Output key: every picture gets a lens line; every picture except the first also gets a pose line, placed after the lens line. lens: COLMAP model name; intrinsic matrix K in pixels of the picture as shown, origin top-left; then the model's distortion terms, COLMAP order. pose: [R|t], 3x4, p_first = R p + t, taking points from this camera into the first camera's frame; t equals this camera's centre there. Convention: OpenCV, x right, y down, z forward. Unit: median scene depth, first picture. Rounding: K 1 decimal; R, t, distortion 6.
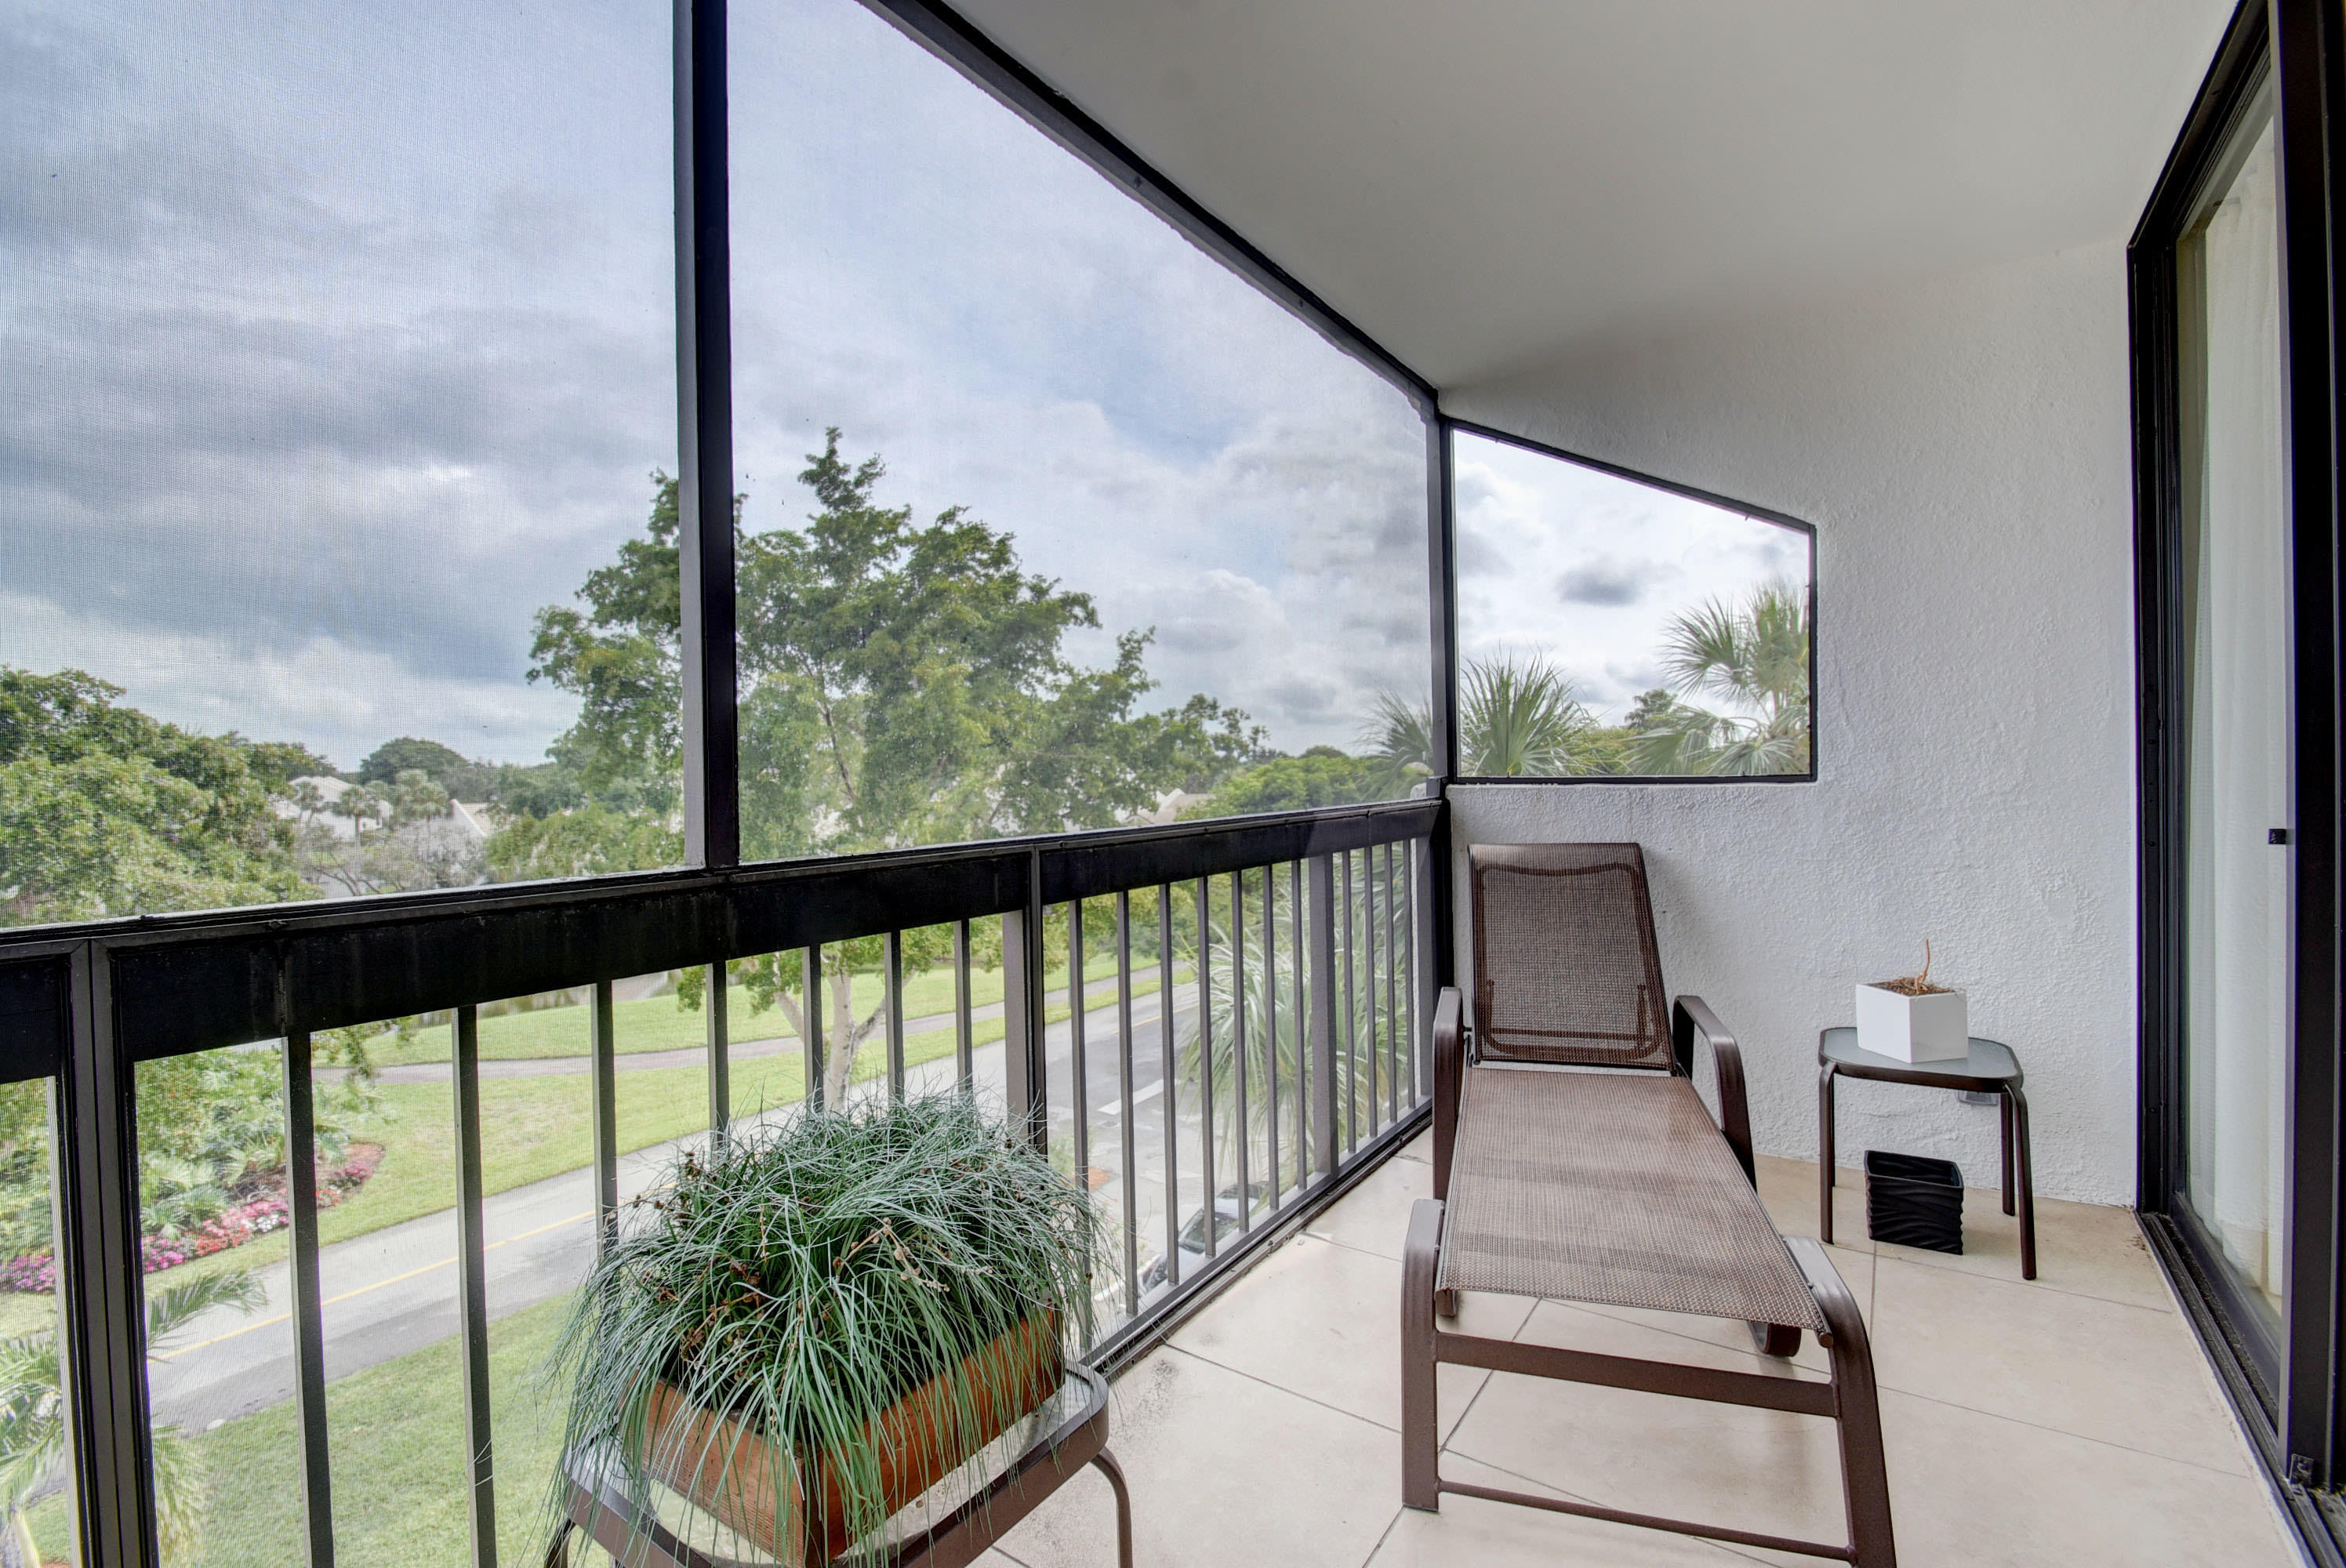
lens RADIAL K [[1028.5, 0, 1169.4], [0, 1028.5, 773.7], [0, 0, 1]] dist [-0.009526, -0.005397]
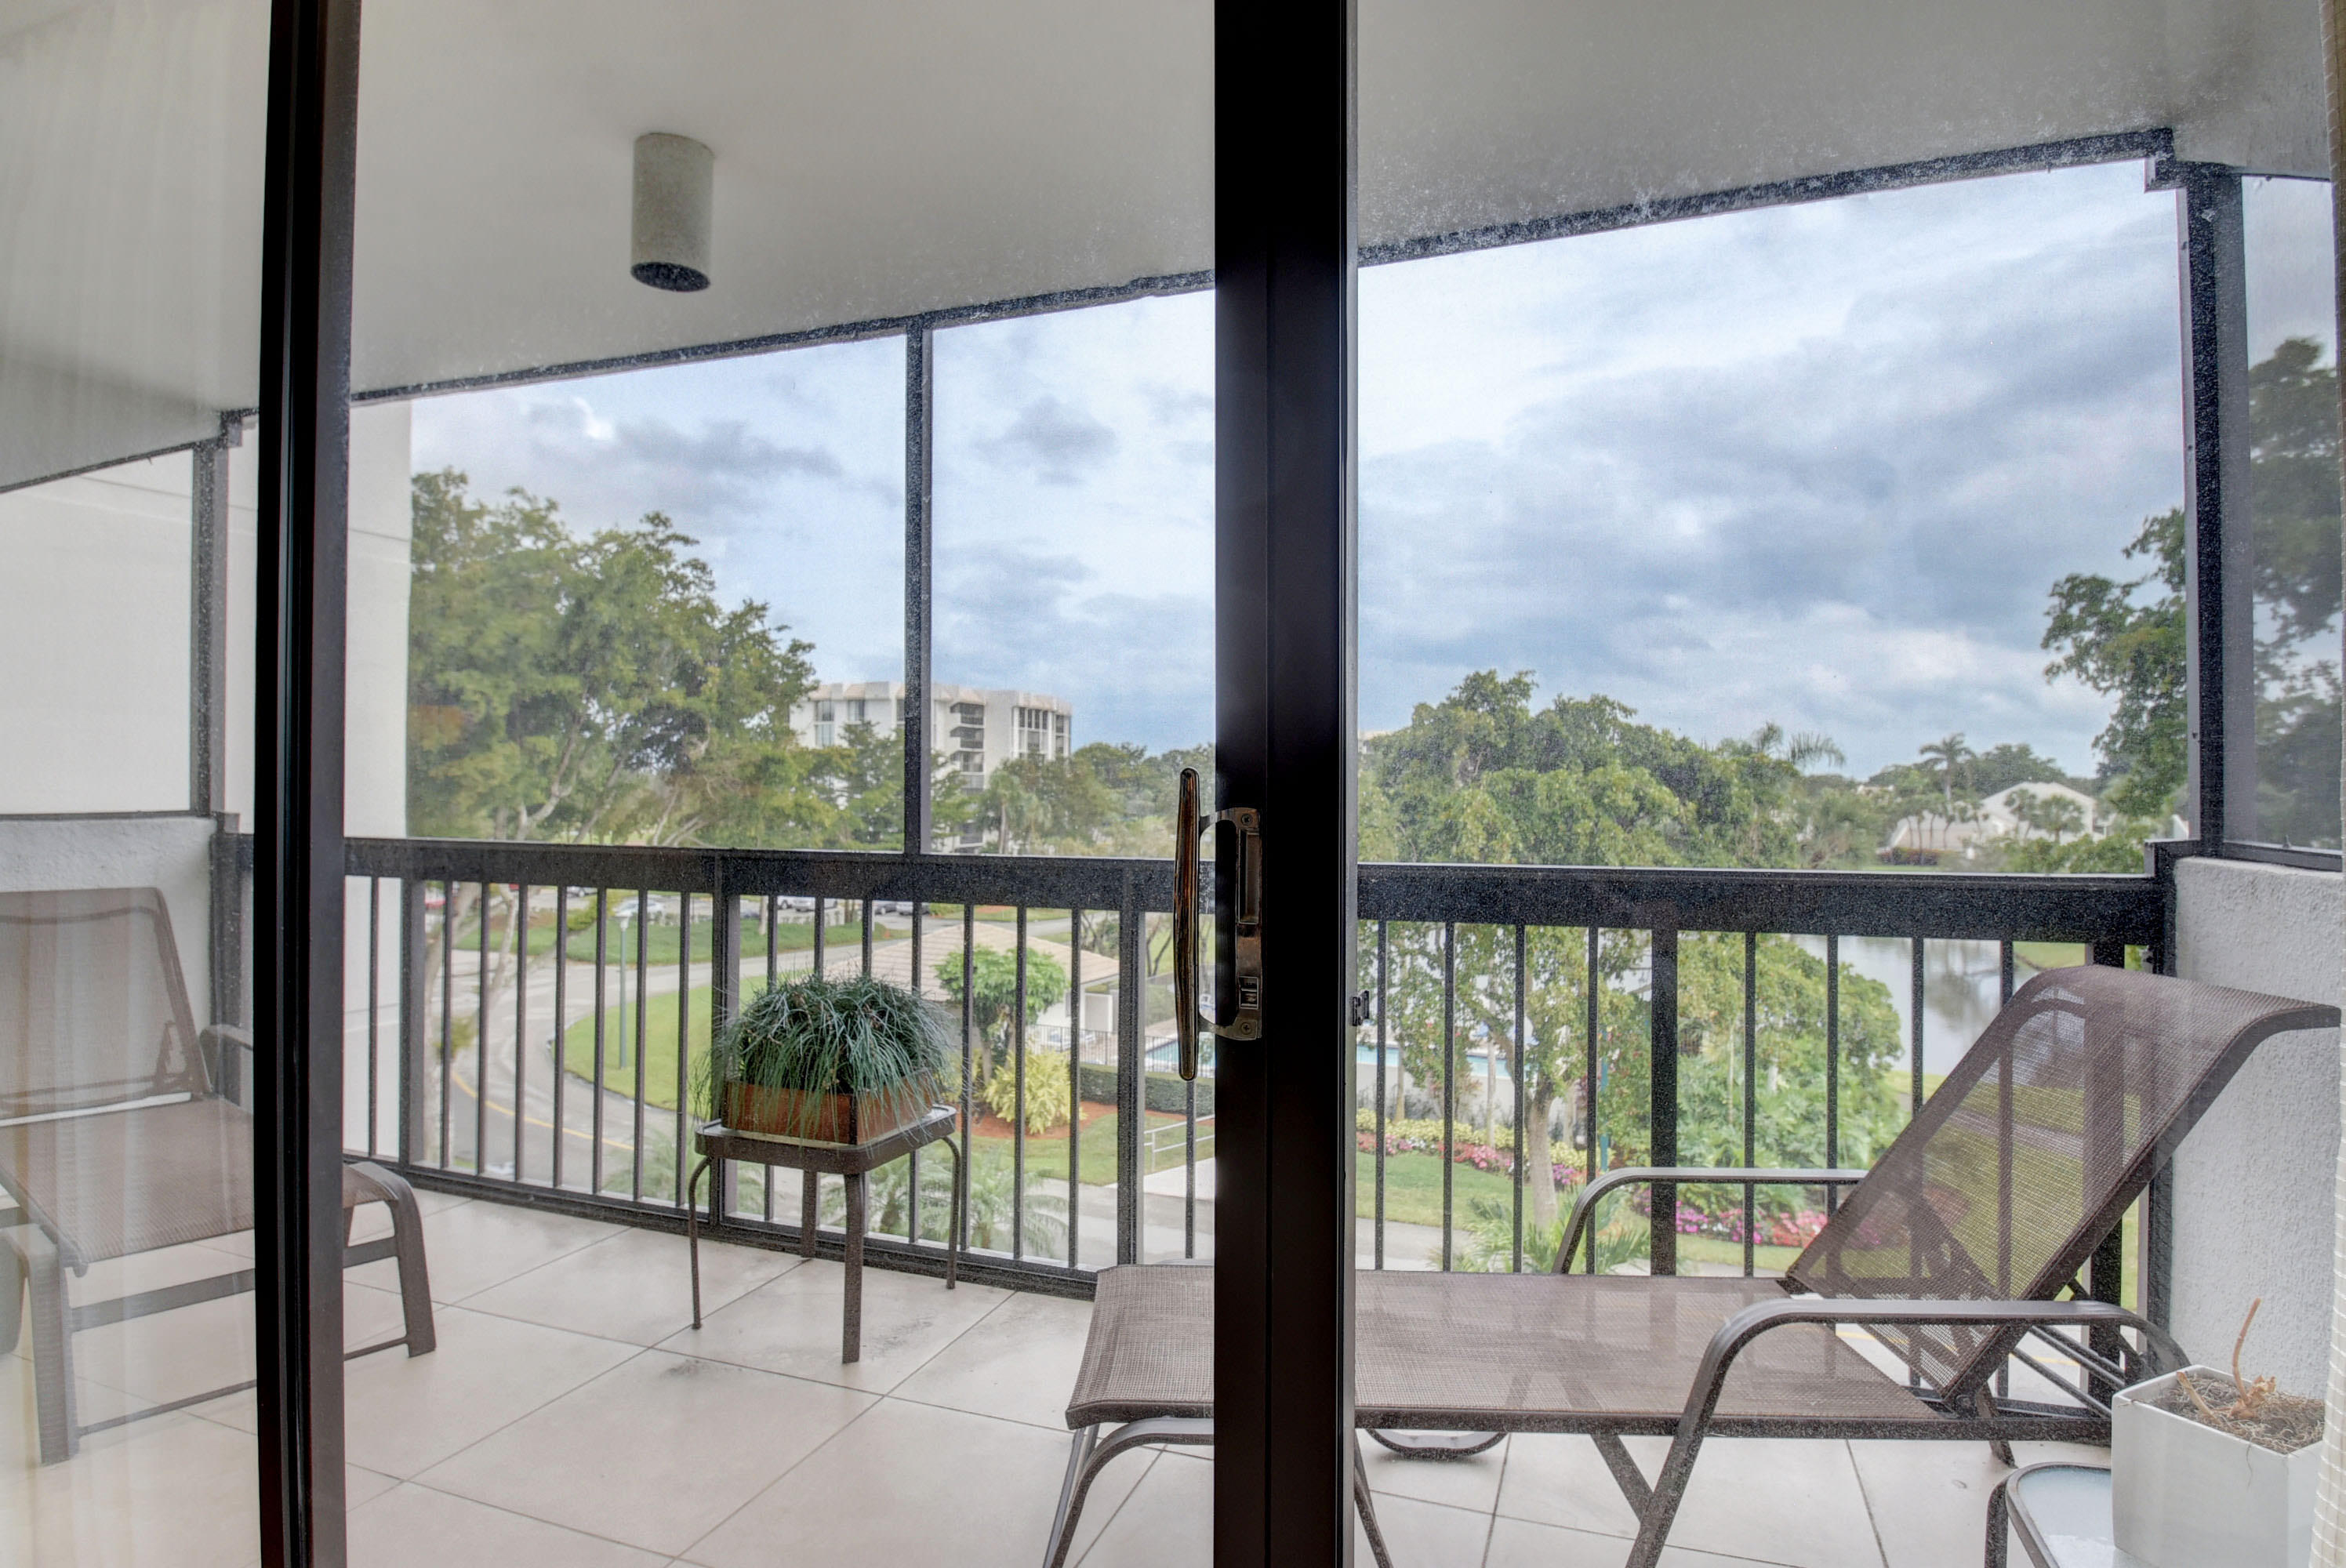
lens RADIAL K [[1261.5, 0, 1168.6], [0, 1261.5, 773.6], [0, 0, 1]] dist [0.000909, 0.000219]
pose [[0.257105, 0.010842, -0.966323, 0.159409], [-0.016618, 0.999839, 0.006797, -0.006783], [0.966241, 0.014311, 0.257244, 0.068866]]
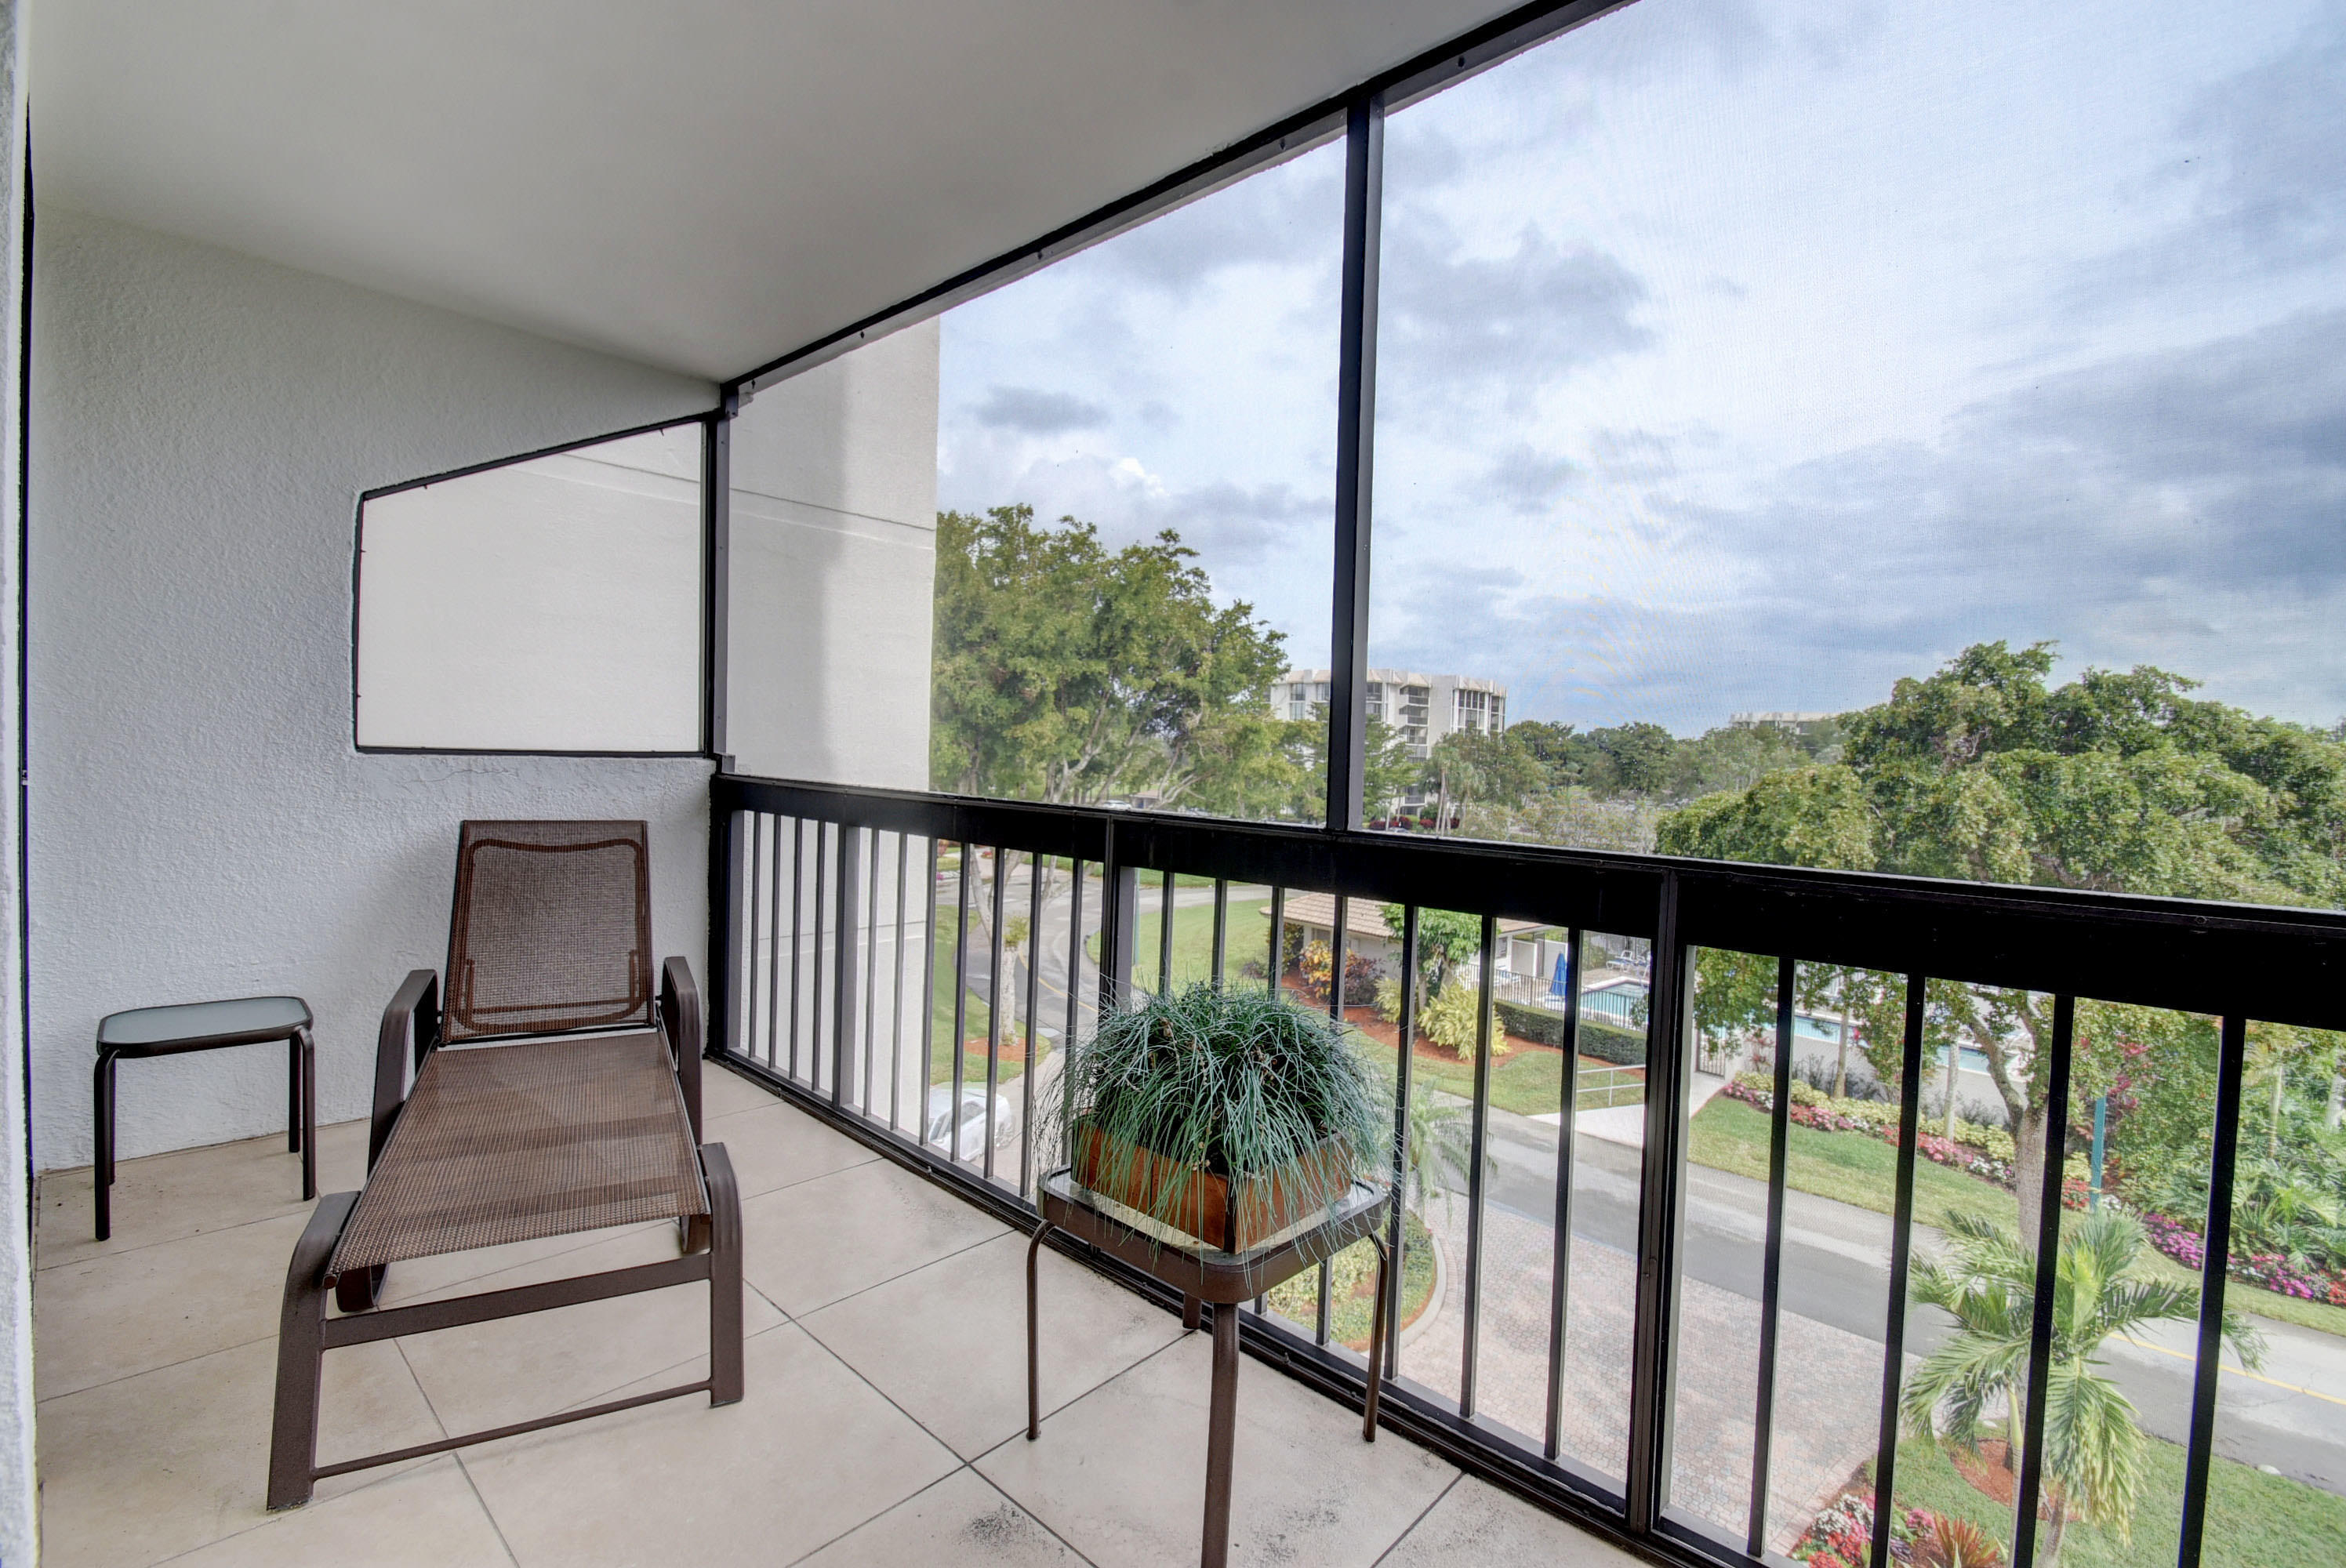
lens RADIAL K [[1028.5, 0, 1150.8], [0, 1028.5, 773.0], [0, 0, 1]] dist [-0.009526, -0.005397]
pose [[-0.147422, 0.039673, -0.988278, 0.081615], [-0.033687, 0.998414, 0.045105, -0.003681], [0.988500, 0.039941, -0.145852, 0.076868]]
